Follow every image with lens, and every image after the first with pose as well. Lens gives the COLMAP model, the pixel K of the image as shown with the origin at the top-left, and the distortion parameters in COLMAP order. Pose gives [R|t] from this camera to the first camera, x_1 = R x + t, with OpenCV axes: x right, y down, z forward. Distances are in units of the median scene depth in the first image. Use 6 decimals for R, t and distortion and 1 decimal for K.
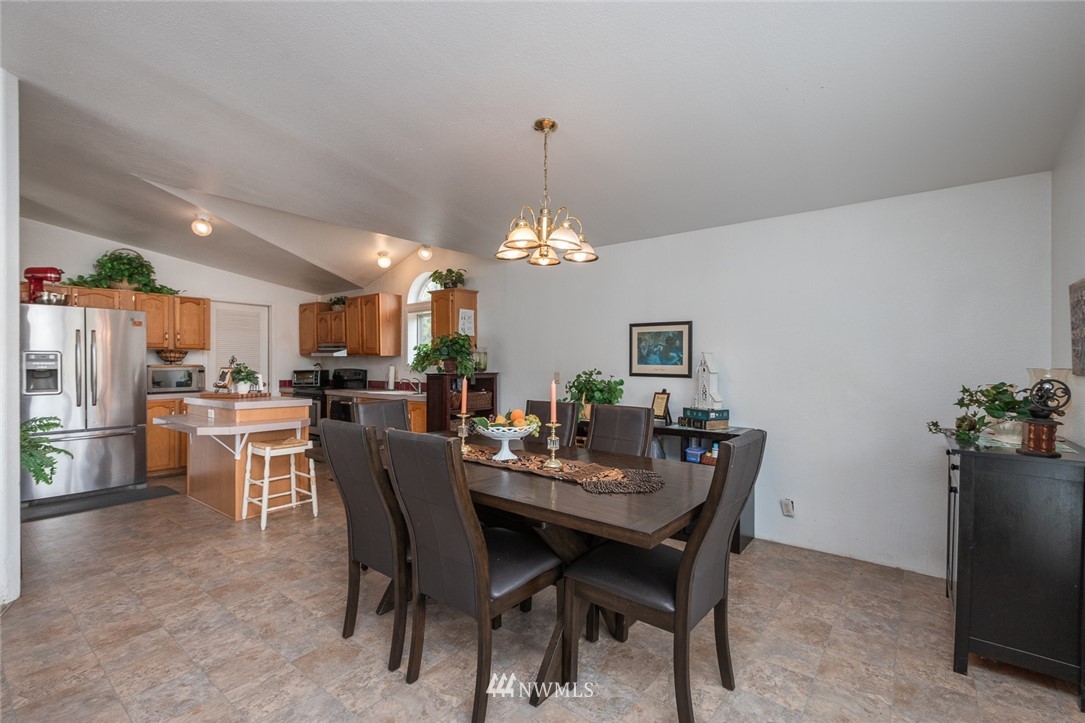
lens RADIAL K [[482.9, 0, 542.5], [0, 482.9, 361.5], [0, 0, 1]] dist [-0.002222, -0.000245]
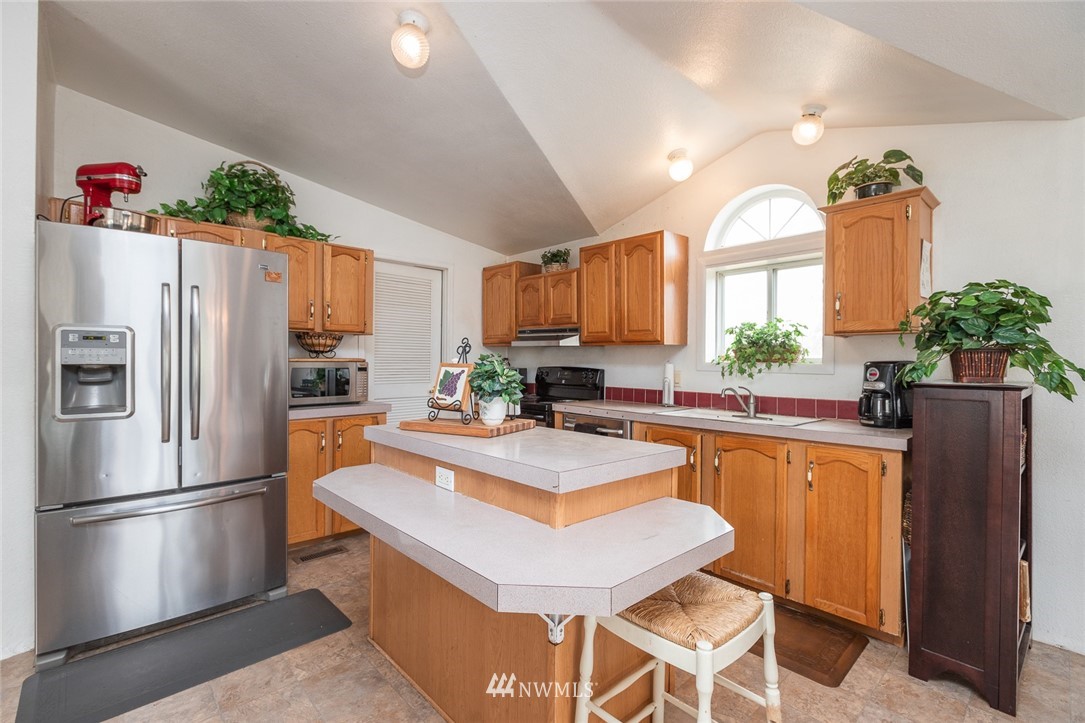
lens RADIAL K [[482.9, 0, 542.5], [0, 482.9, 361.5], [0, 0, 1]] dist [-0.002222, -0.000245]
pose [[0.987093, 0.008898, -0.159902, -0.428991], [-0.008047, 0.999950, 0.005967, 0.005731], [0.159947, -0.004603, 0.987115, 0.487119]]
